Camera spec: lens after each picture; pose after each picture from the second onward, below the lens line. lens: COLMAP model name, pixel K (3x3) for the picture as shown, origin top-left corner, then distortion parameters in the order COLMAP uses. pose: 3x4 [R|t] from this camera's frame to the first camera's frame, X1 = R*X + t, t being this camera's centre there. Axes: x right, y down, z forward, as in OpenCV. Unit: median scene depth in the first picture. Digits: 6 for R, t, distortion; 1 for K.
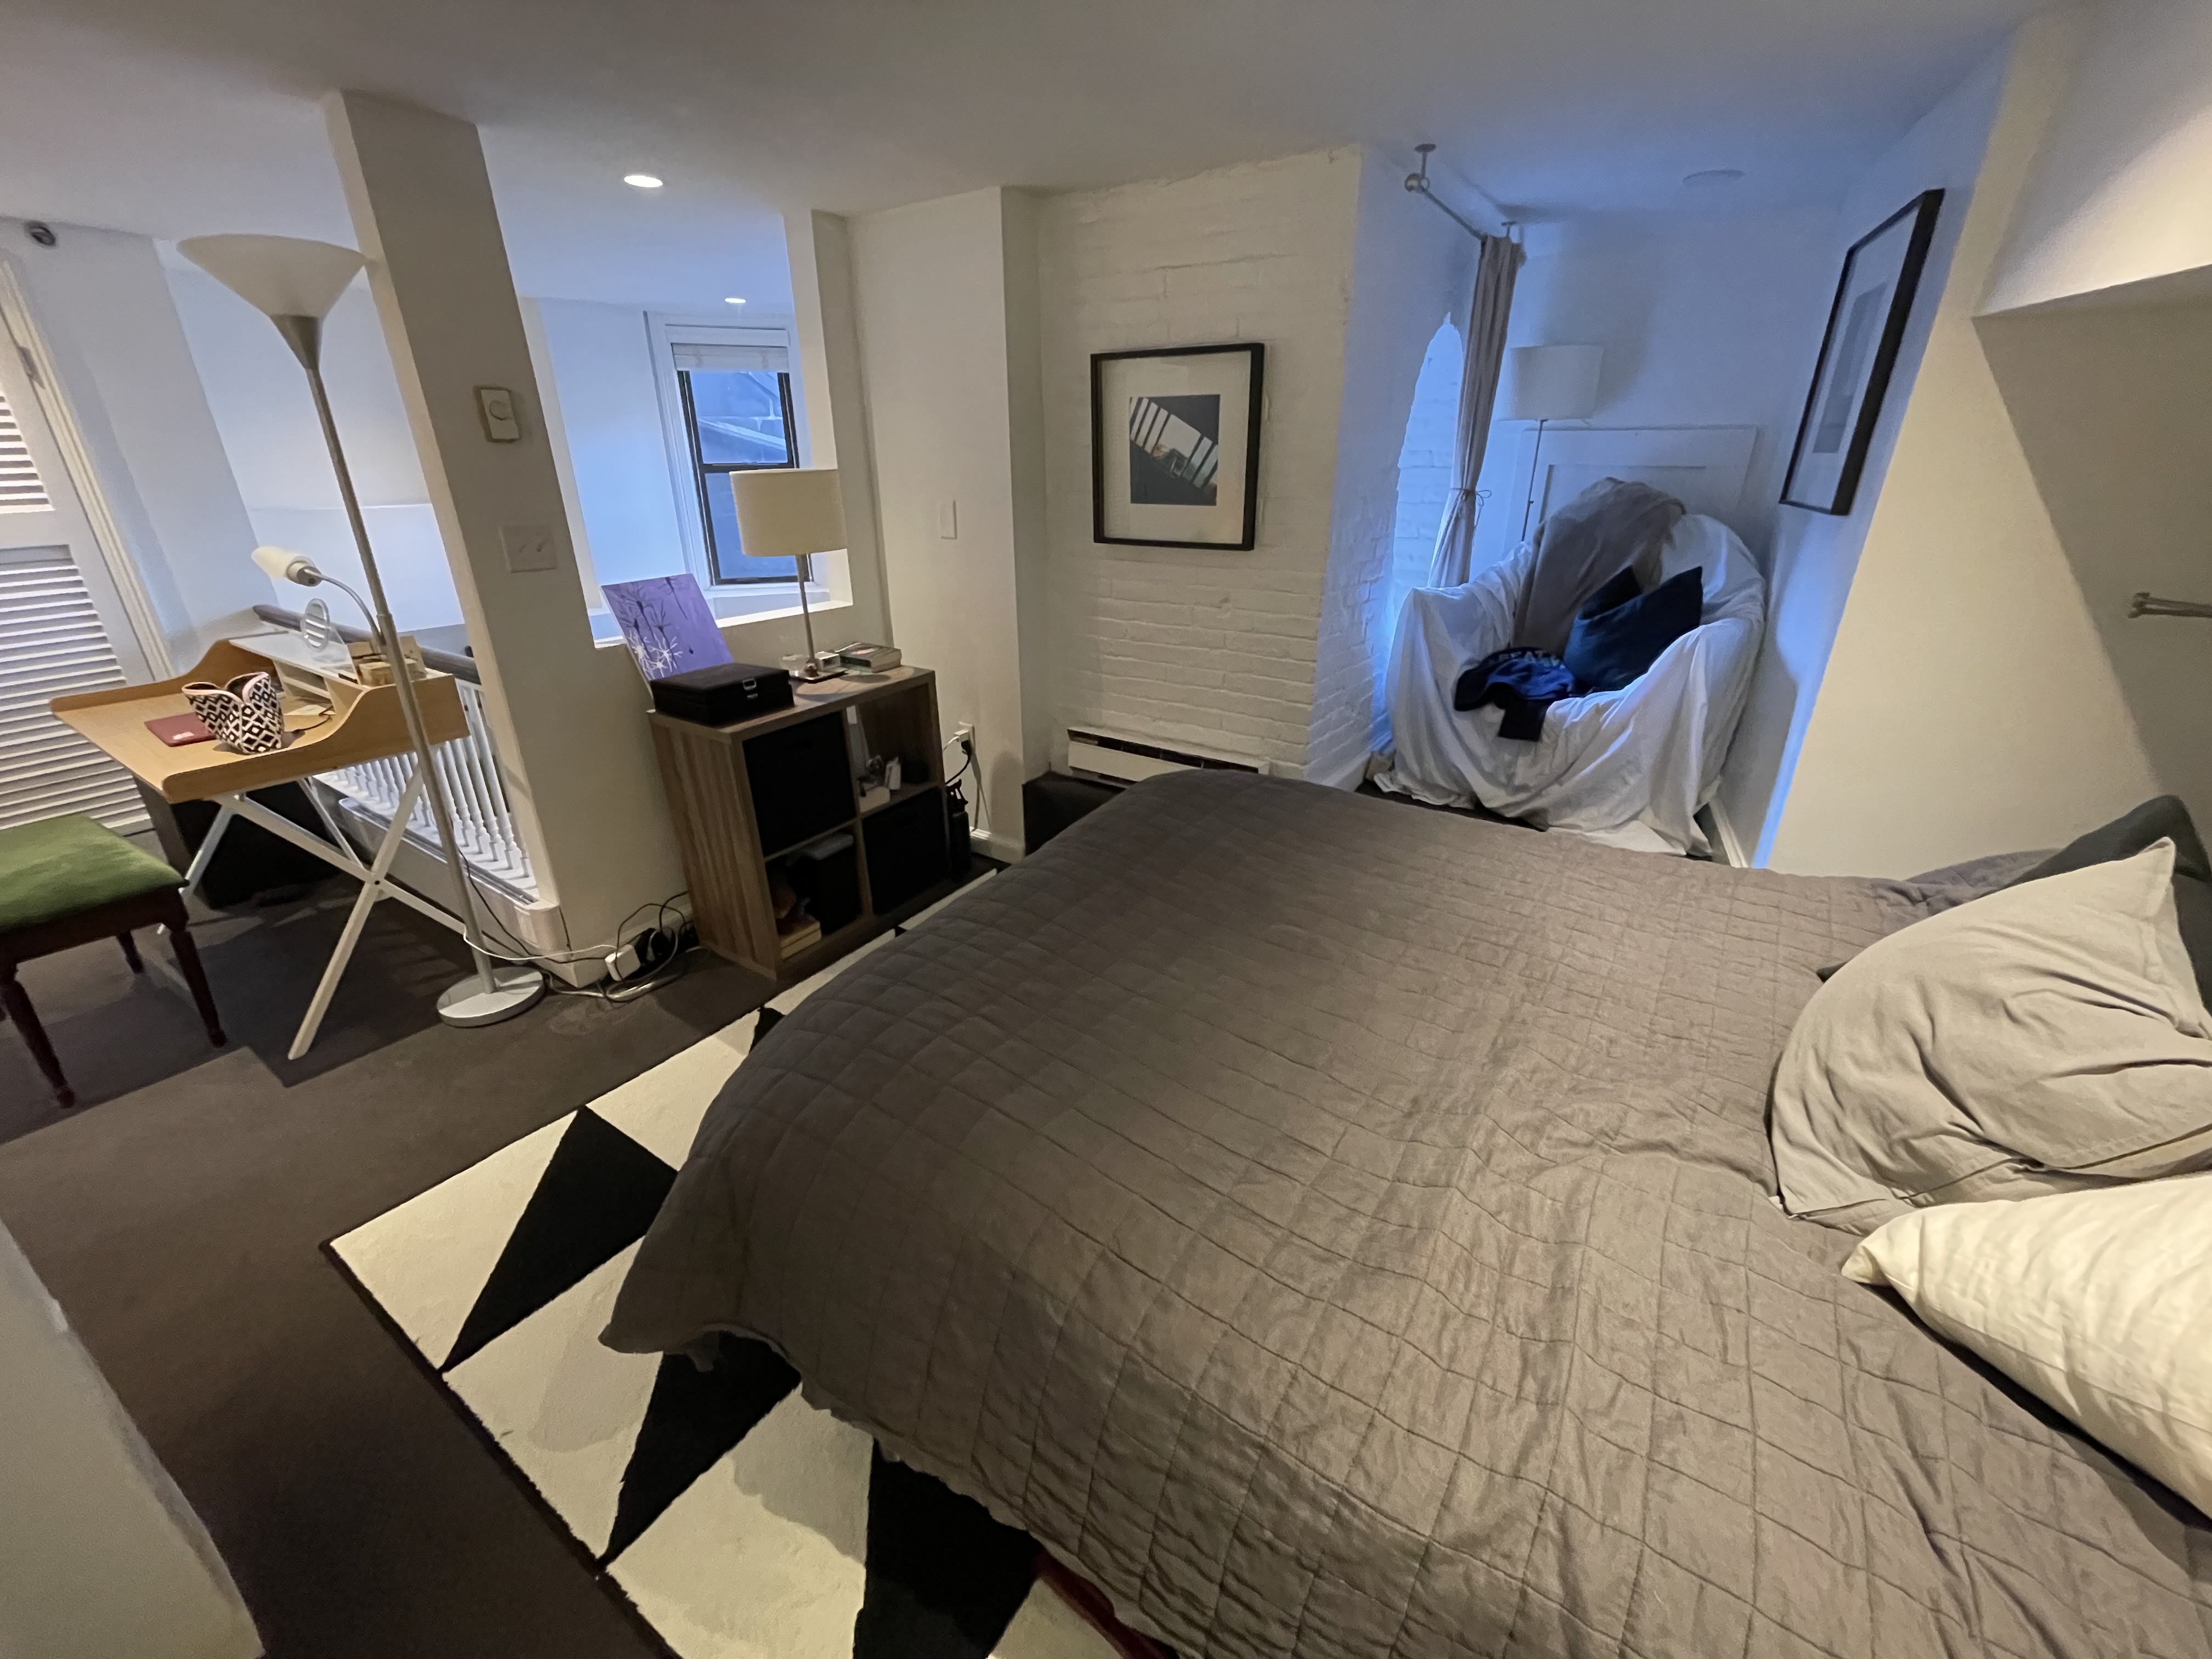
lens RADIAL K [[901.3, 0, 1106.2], [0, 901.3, 827.9], [0, 0, 1]] dist [0.001781, 0.000063]
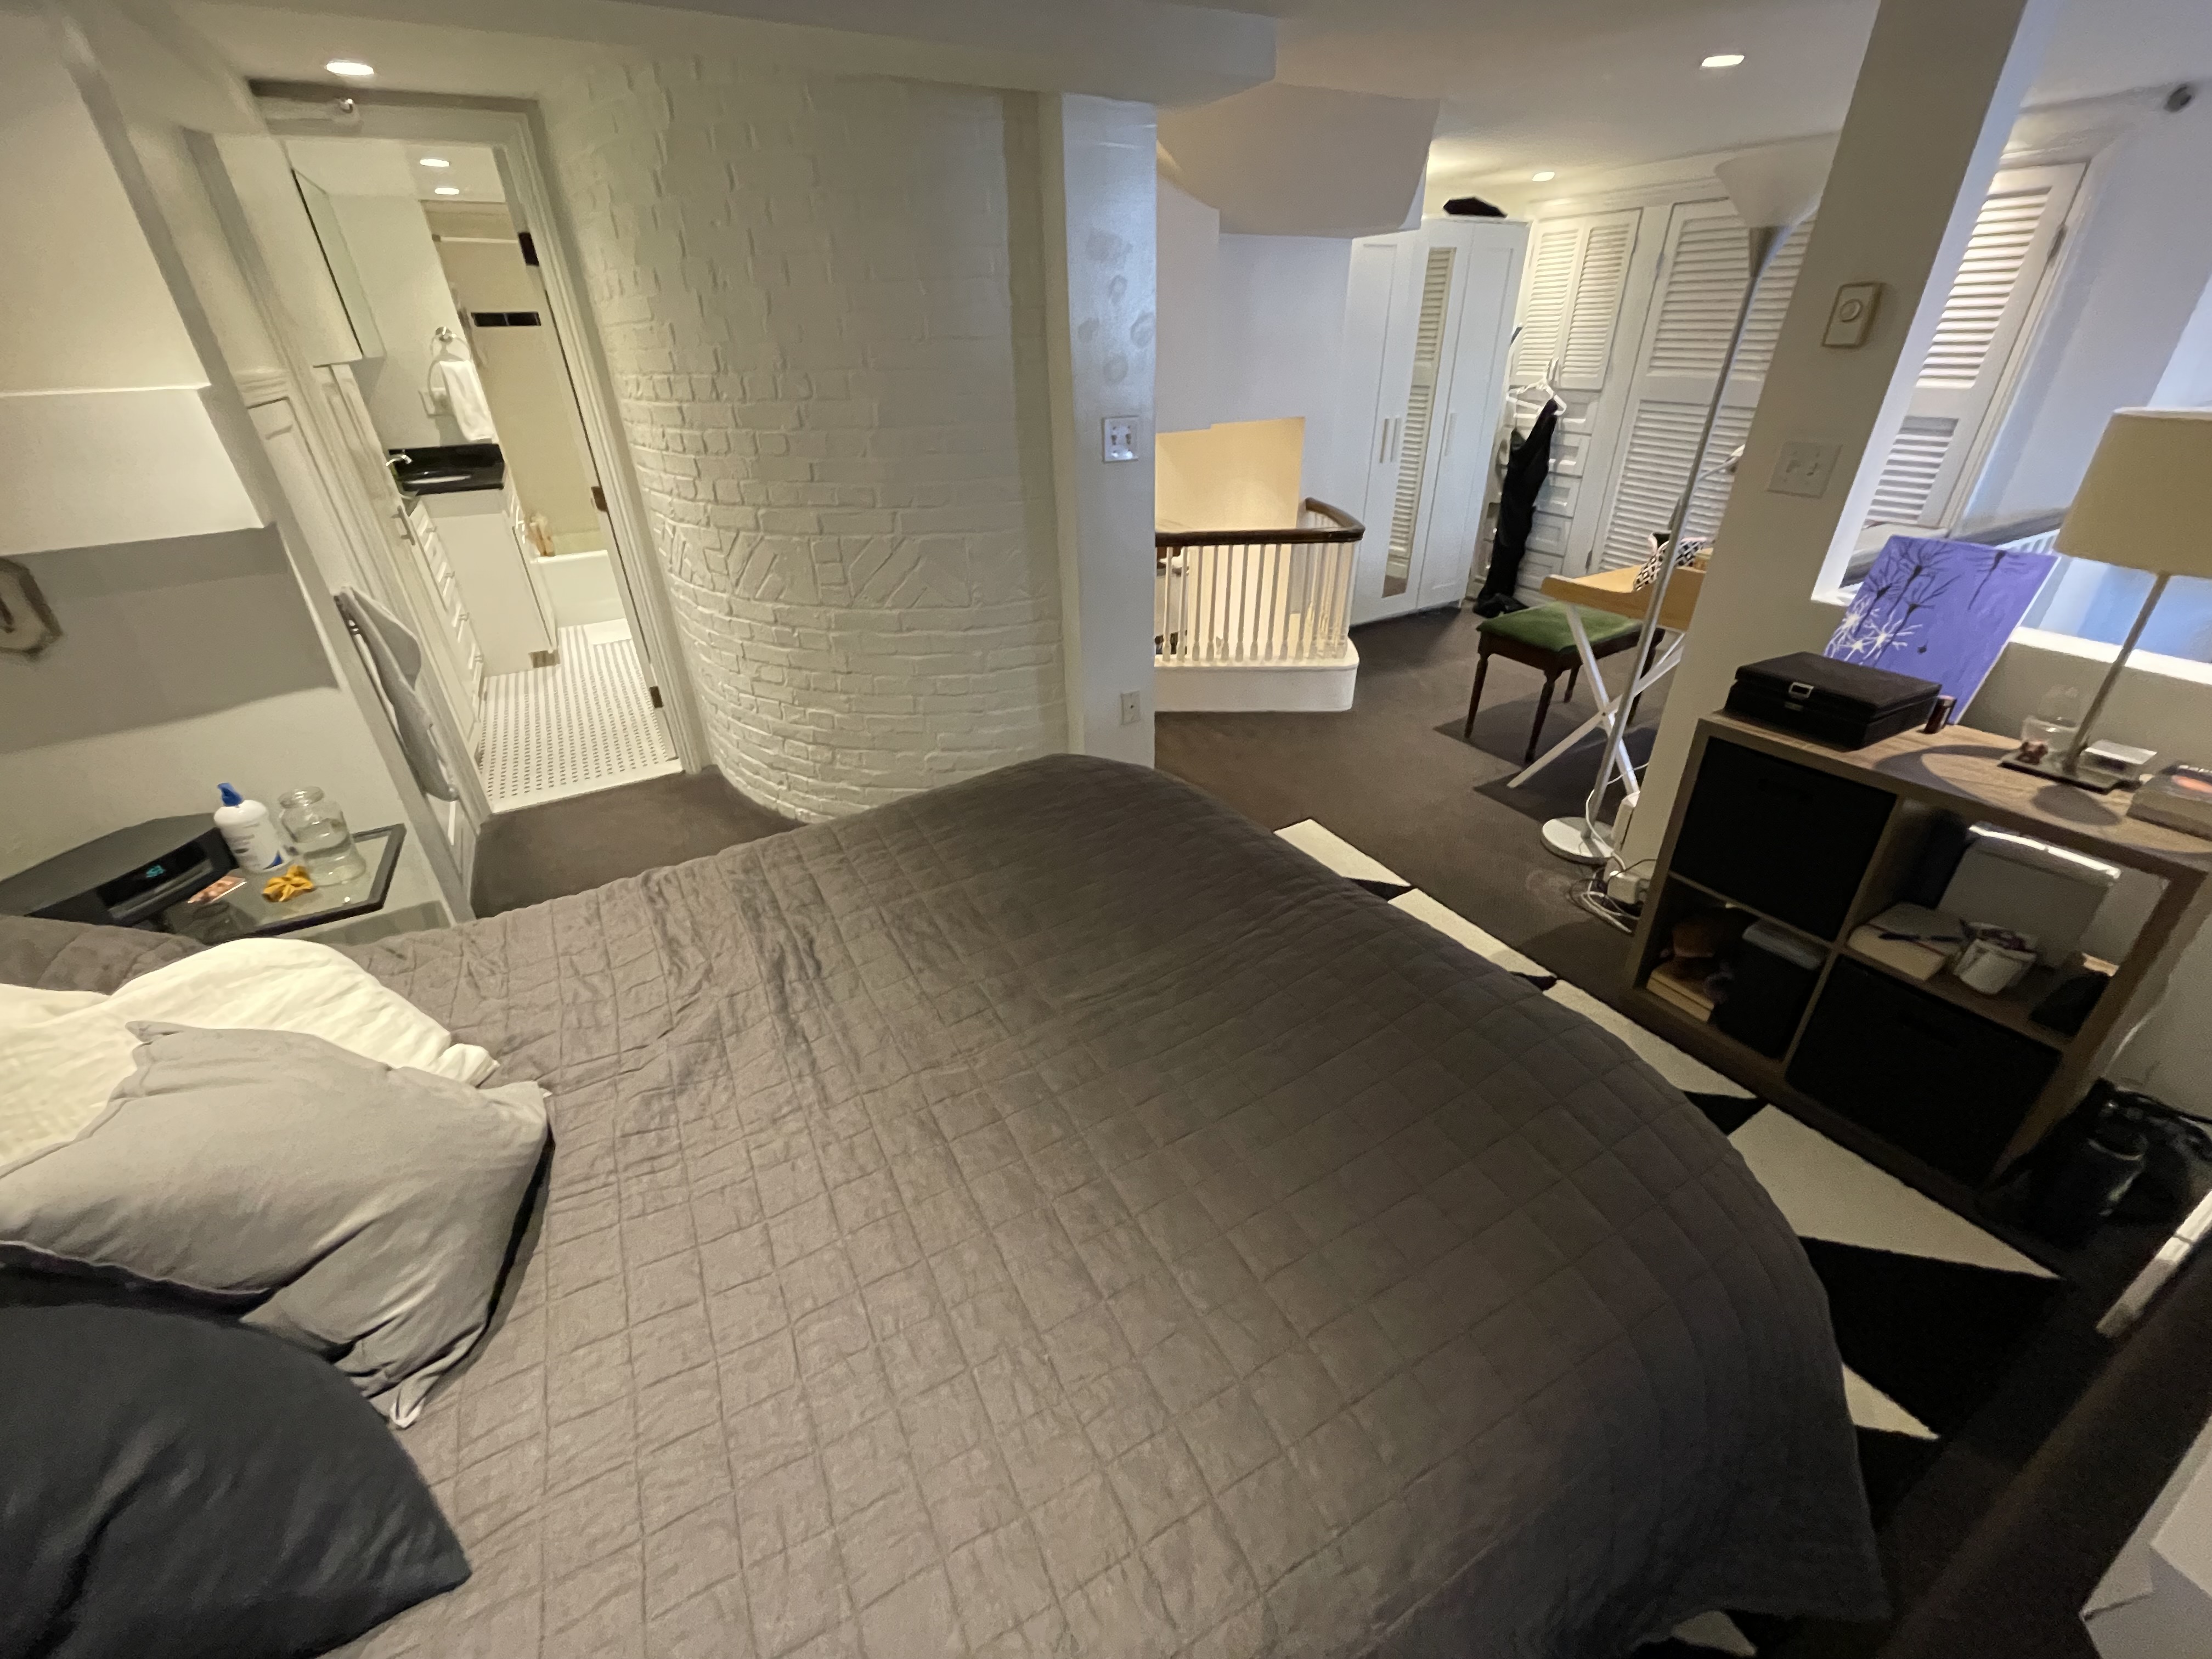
lens RADIAL K [[901.3, 0, 1106.2], [0, 901.3, 827.9], [0, 0, 1]] dist [0.001781, 0.000063]
pose [[-0.431294, 0.458945, -0.776759, 0.478113], [-0.330500, 0.720735, 0.609353, -0.329041], [0.839497, 0.519529, -0.159168, 0.652141]]
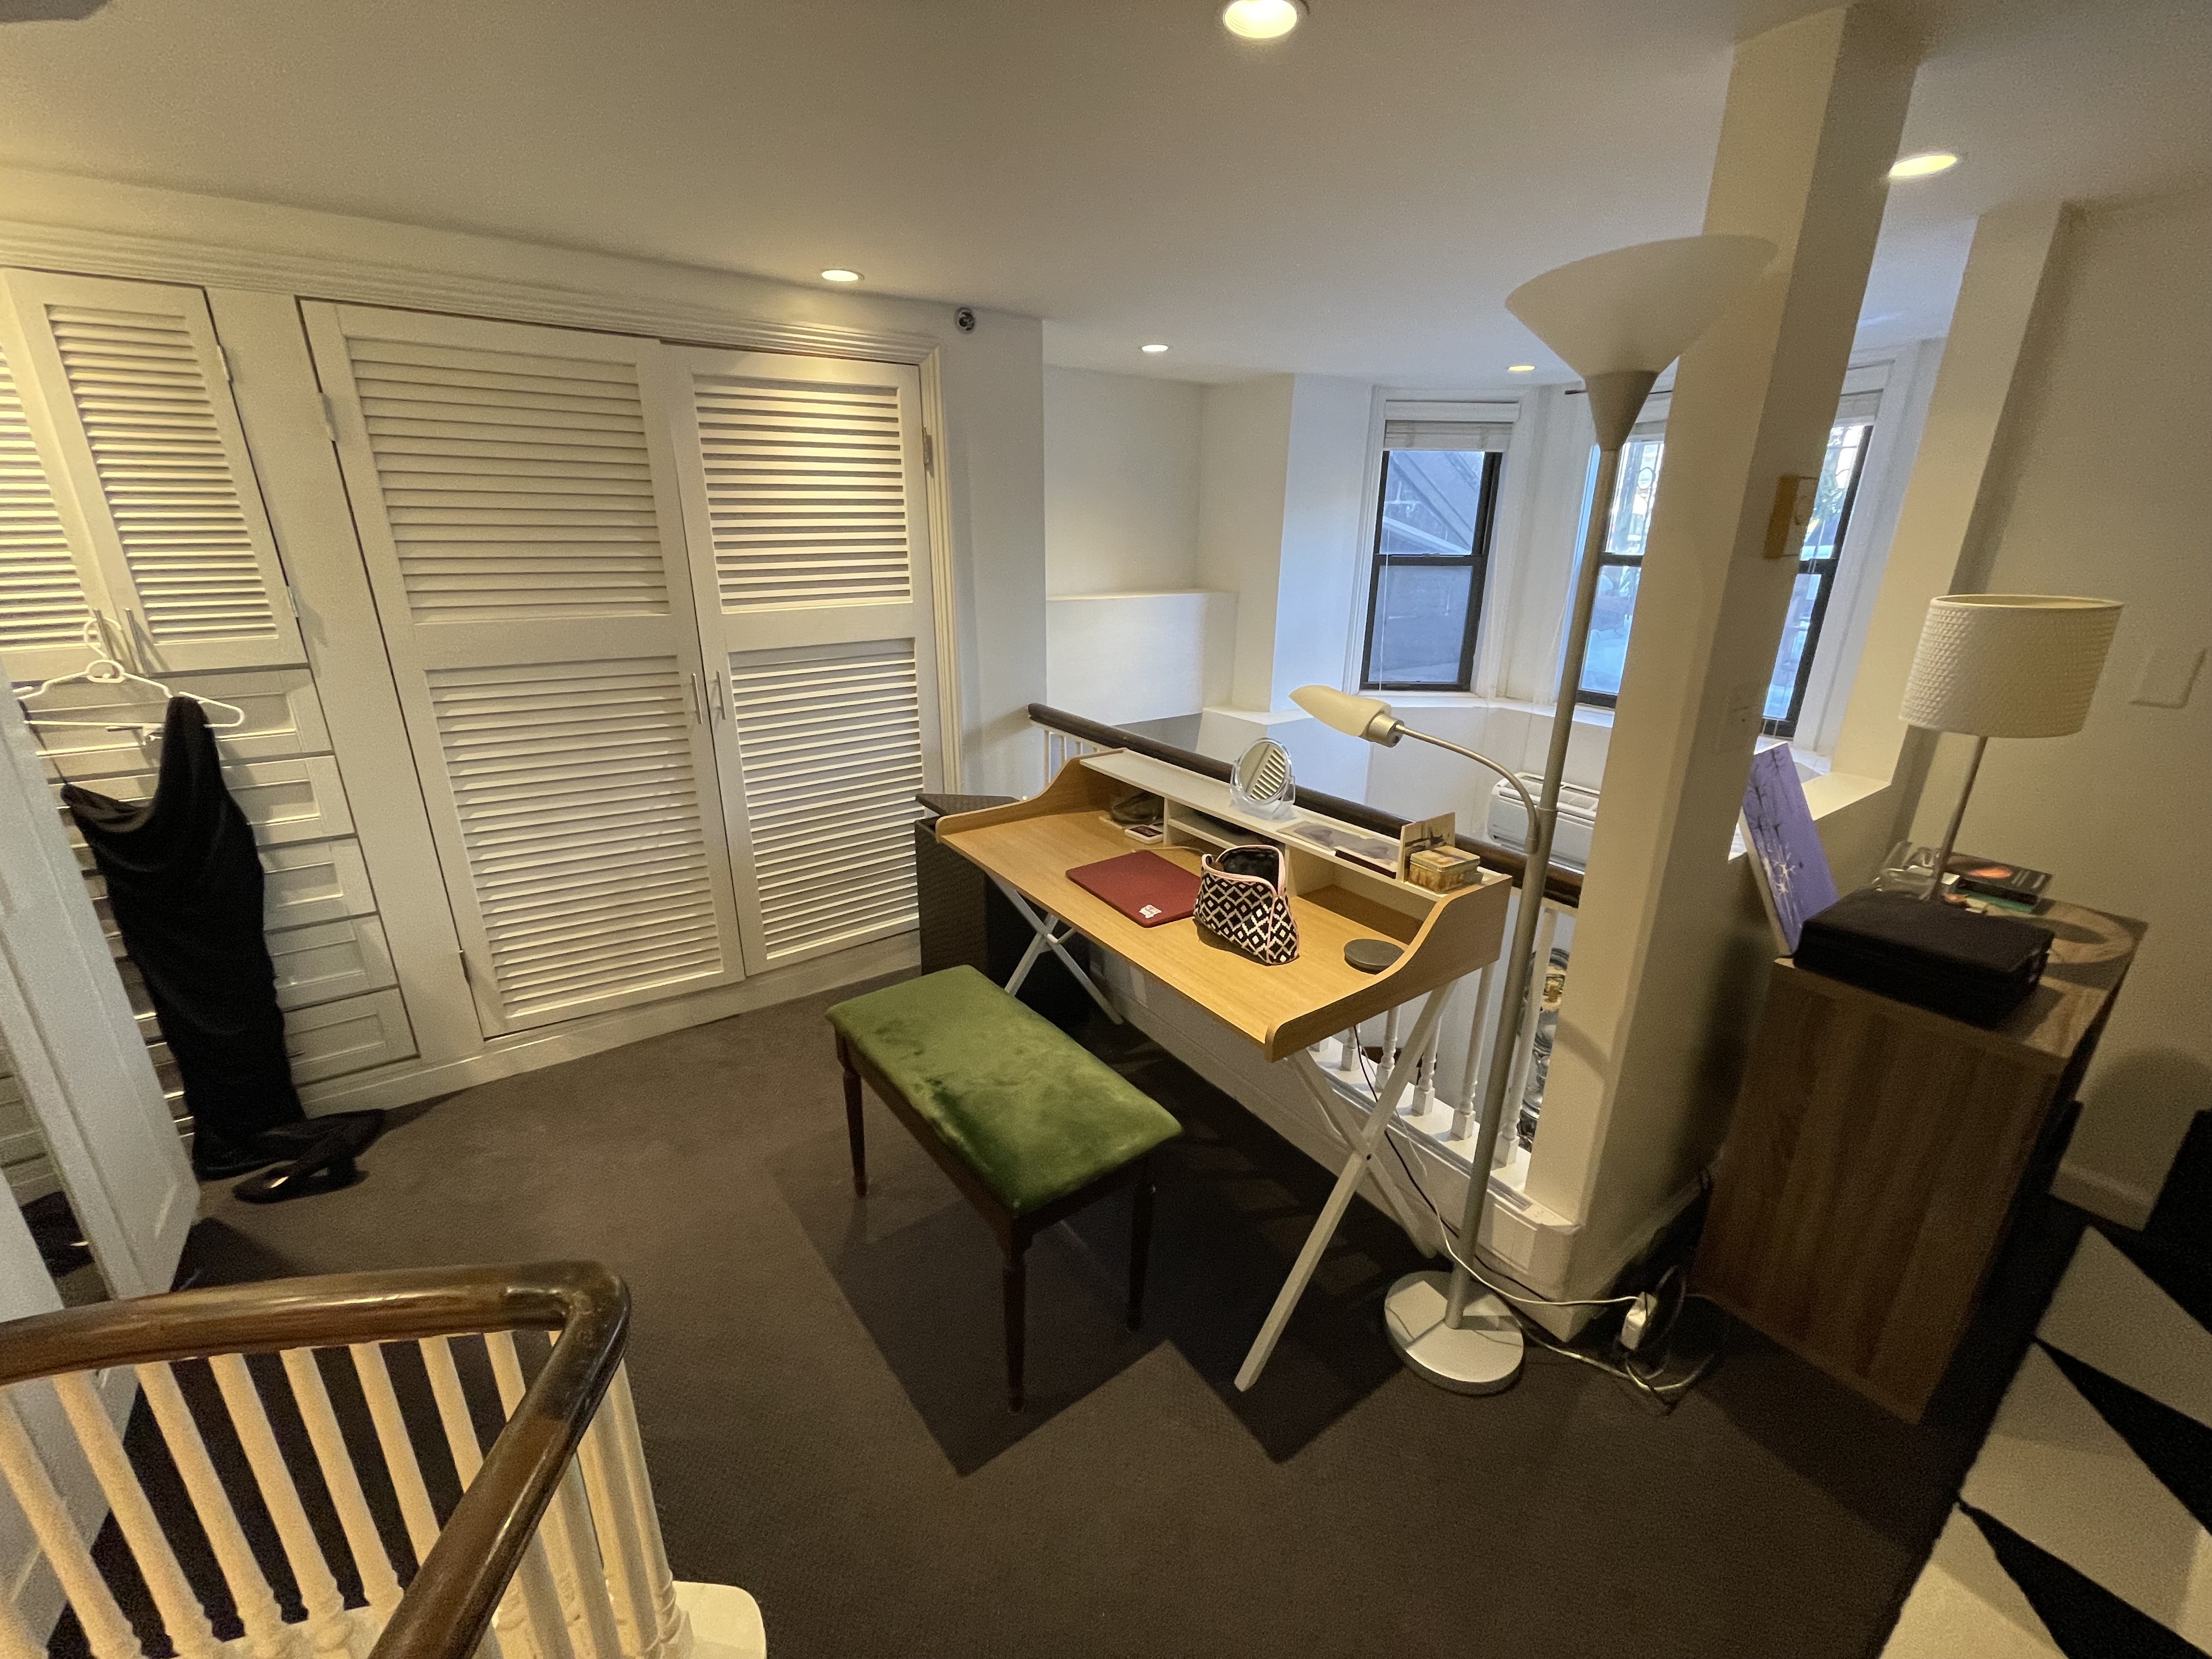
lens RADIAL K [[901.3, 0, 1106.2], [0, 901.3, 827.9], [0, 0, 1]] dist [0.001781, 0.000063]
pose [[0.936616, 0.126884, -0.326576, -0.742593], [-0.150222, 0.987527, -0.047155, -0.119256], [0.316519, 0.093225, 0.943994, 0.226957]]
